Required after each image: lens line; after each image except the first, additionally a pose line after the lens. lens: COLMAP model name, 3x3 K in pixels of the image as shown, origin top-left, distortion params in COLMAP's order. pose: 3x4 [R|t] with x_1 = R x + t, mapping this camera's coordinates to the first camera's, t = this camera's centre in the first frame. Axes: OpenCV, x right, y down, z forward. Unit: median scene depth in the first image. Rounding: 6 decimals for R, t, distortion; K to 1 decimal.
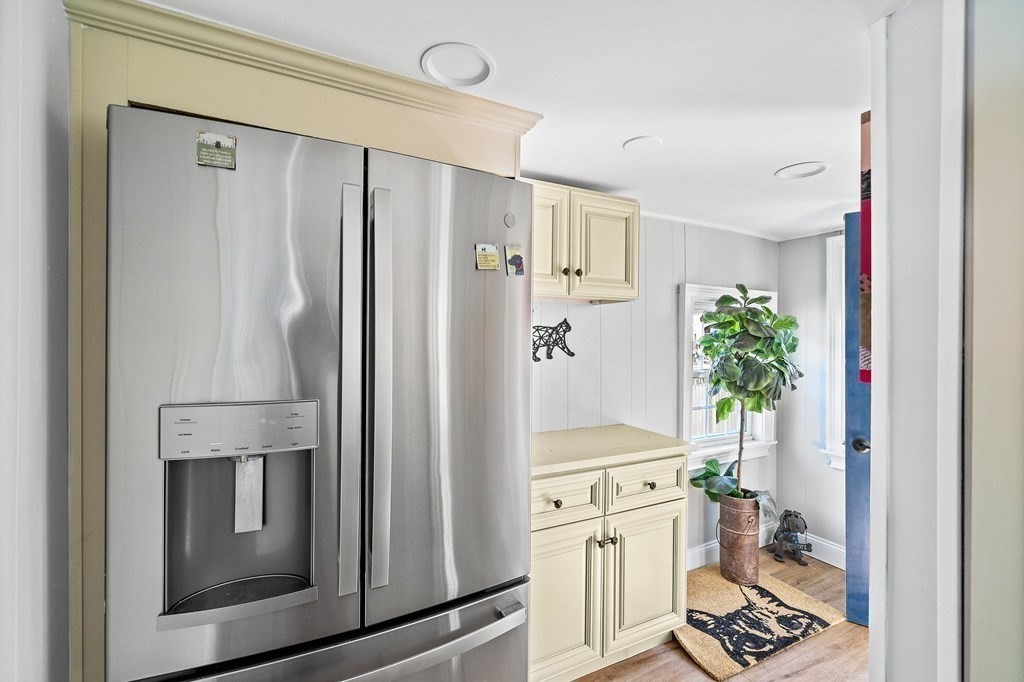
lens RADIAL K [[415.0, 0, 501.7], [0, 415.0, 339.8], [0, 0, 1]] dist [0.000637, 0.000063]
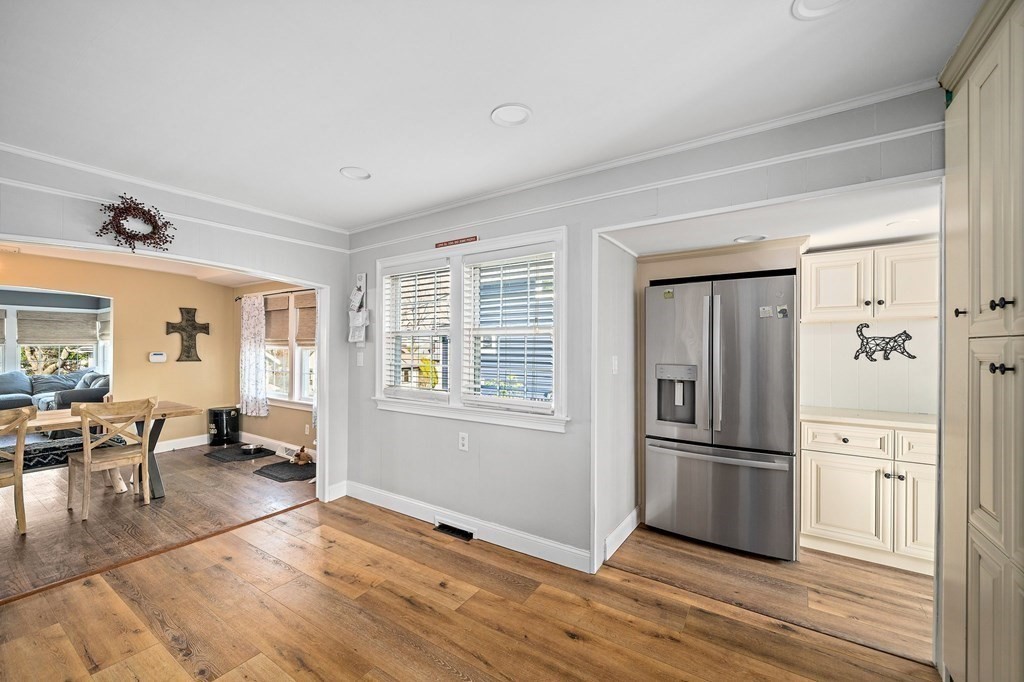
lens RADIAL K [[415.0, 0, 501.7], [0, 415.0, 339.8], [0, 0, 1]] dist [0.000637, 0.000063]
pose [[0.501646, -0.015388, -0.864936, 0.853956], [-0.002767, 0.999808, -0.019393, 0.010911], [0.865068, 0.012122, 0.501507, -1.036023]]
